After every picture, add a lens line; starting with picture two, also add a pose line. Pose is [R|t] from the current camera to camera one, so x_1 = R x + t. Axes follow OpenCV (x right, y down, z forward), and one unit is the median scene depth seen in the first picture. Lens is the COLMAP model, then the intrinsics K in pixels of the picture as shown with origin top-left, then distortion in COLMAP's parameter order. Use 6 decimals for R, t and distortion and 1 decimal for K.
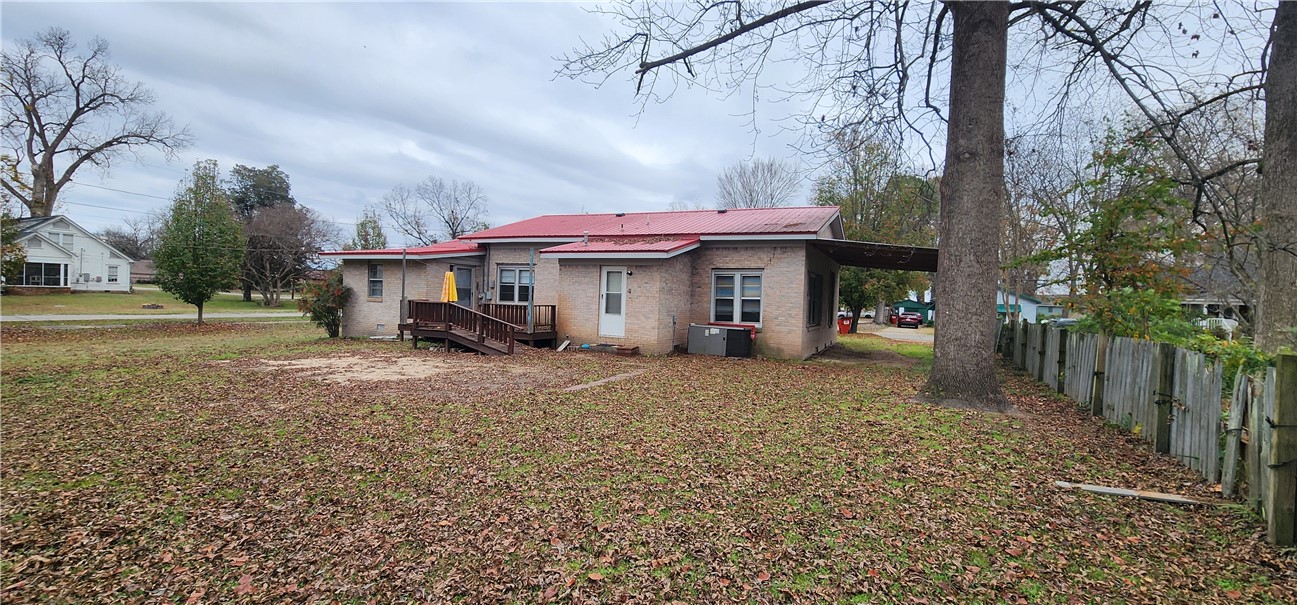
lens RADIAL K [[525.8, 0, 659.7], [0, 525.8, 302.0], [0, 0, 1]] dist [0.000447, -0.000024]
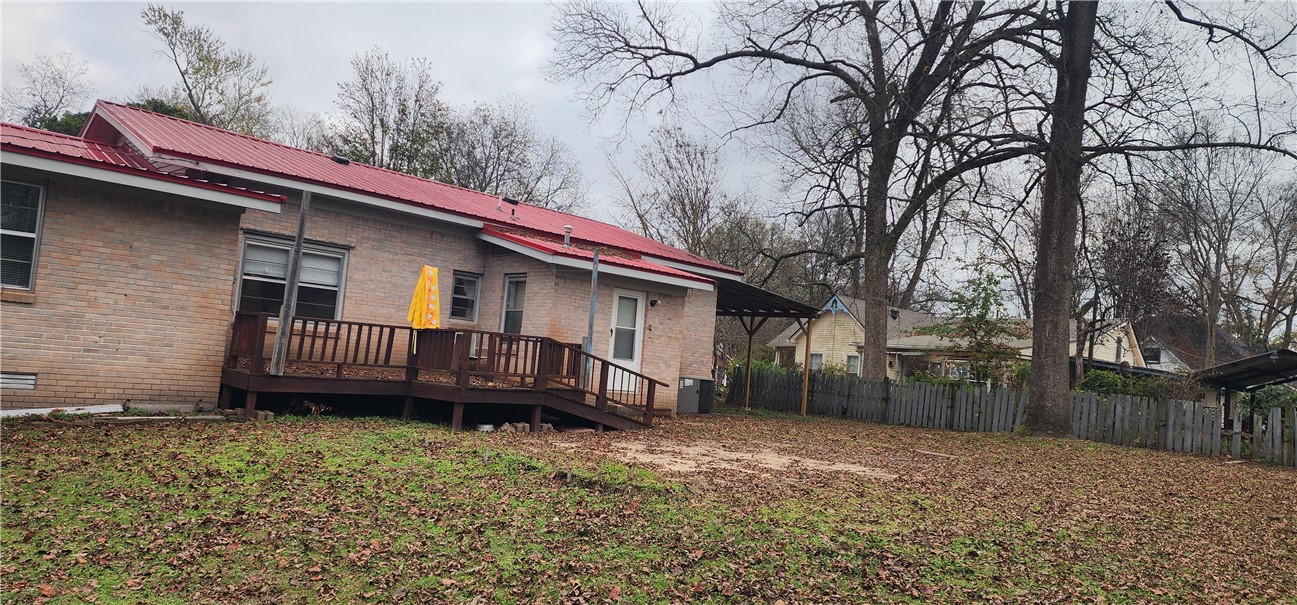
lens RADIAL K [[847.4, 0, 644.4], [0, 847.4, 314.2], [0, 0, 1]] dist [0.115138, -0.117155]
pose [[0.405755, 0.059073, 0.912071, -1.023155], [-0.062294, 0.997376, -0.036886, 0.003279], [-0.911857, -0.041849, 0.408370, 0.496543]]
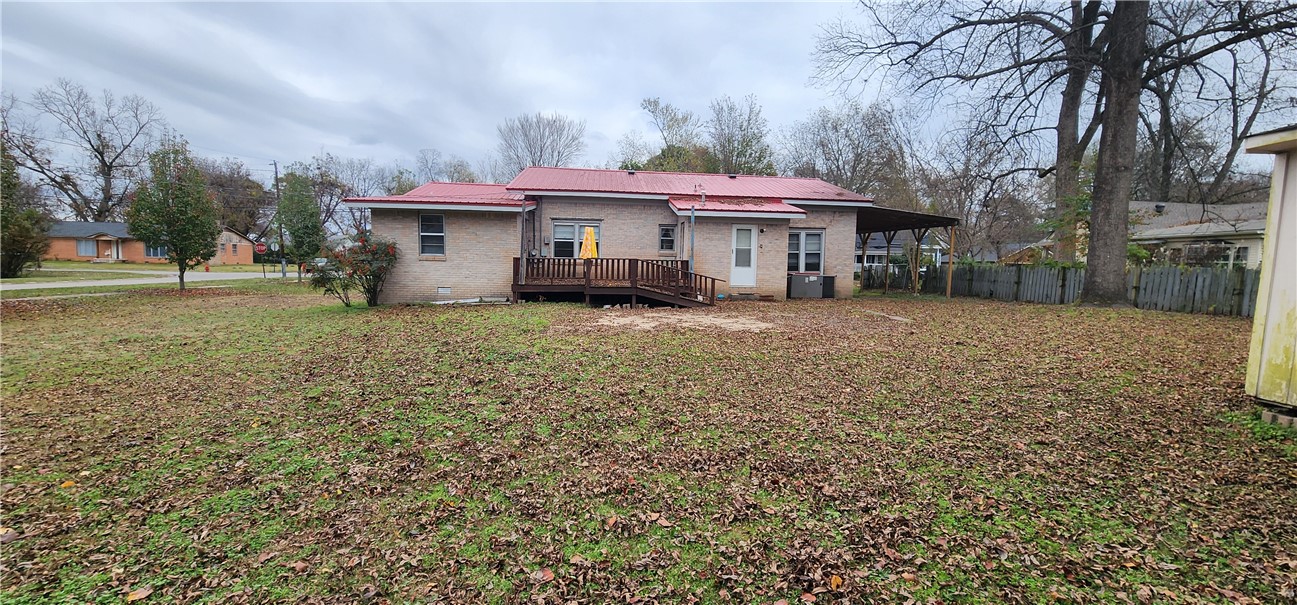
lens RADIAL K [[525.8, 0, 659.7], [0, 525.8, 302.0], [0, 0, 1]] dist [0.000447, -0.000024]
pose [[0.864614, -0.056135, 0.499291, -0.770982], [0.015890, 0.996297, 0.084497, 0.000175], [-0.502186, -0.065123, 0.862304, 0.096564]]
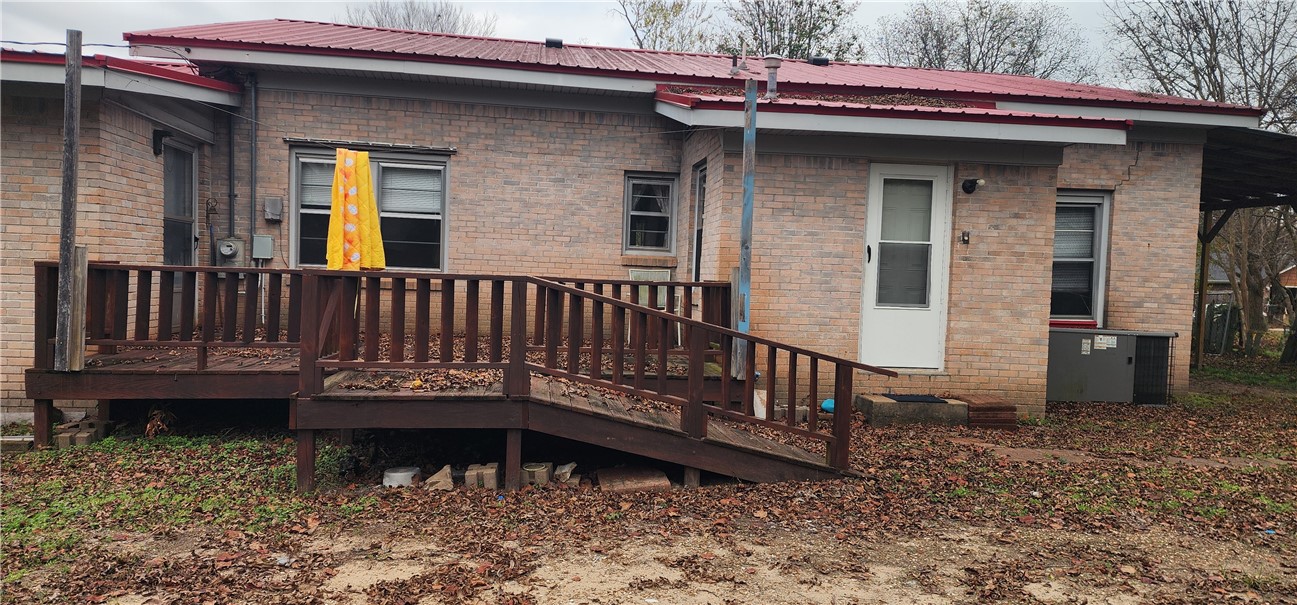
lens RADIAL K [[847.4, 0, 644.4], [0, 847.4, 314.2], [0, 0, 1]] dist [0.115138, -0.117155]
pose [[0.854030, -0.029737, 0.519373, -0.492332], [0.000215, 0.998385, 0.056811, -0.002798], [-0.520224, -0.048407, 0.852657, 0.575524]]
